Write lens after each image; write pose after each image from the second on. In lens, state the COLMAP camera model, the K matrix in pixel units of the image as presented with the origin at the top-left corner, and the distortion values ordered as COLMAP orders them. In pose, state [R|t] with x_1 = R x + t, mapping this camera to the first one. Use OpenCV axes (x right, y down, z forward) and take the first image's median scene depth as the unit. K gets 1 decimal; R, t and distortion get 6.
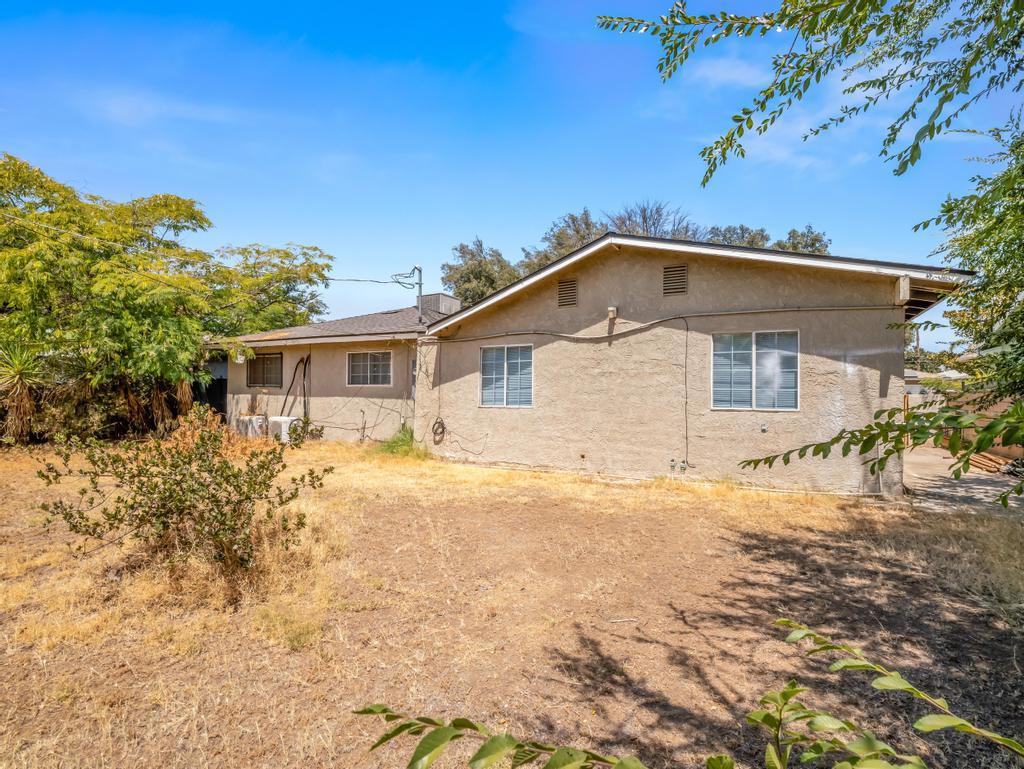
lens RADIAL K [[493.1, 0, 512.3], [0, 493.1, 387.8], [0, 0, 1]] dist [-0.010776, -0.004172]
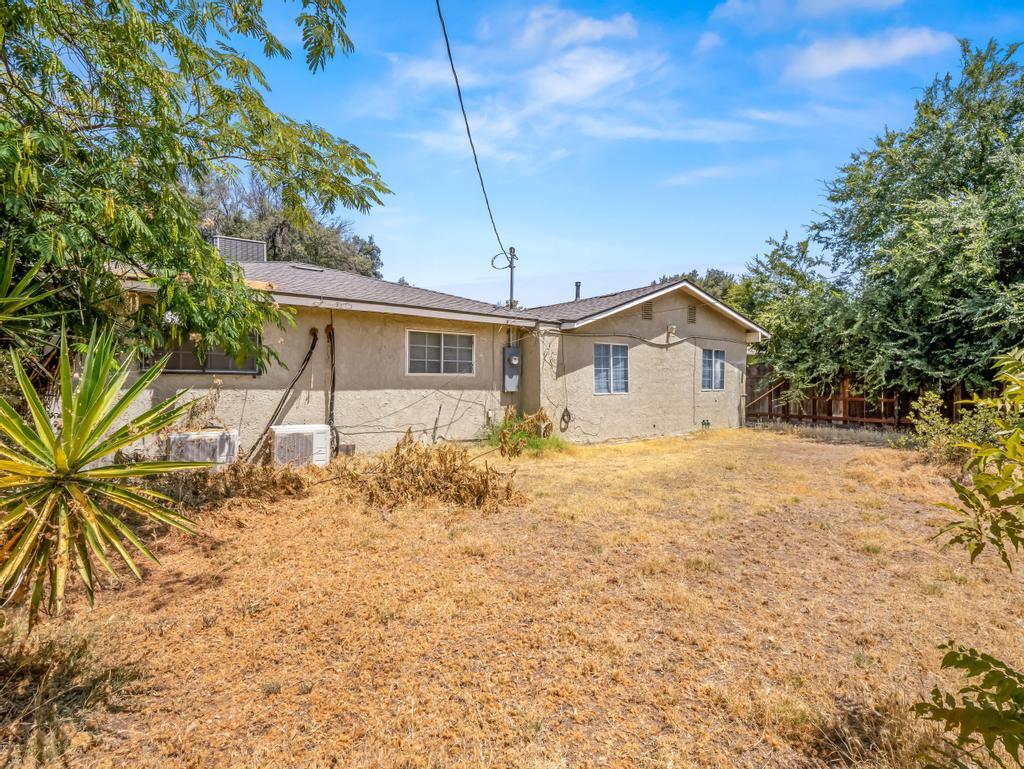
lens RADIAL K [[493.1, 0, 511.9], [0, 493.1, 381.2], [0, 0, 1]] dist [-0.010776, -0.004172]
pose [[0.433491, -0.001220, 0.901157, -1.346859], [-0.002773, 0.999993, 0.002688, 0.005606], [-0.901154, -0.003664, 0.433485, 0.760112]]
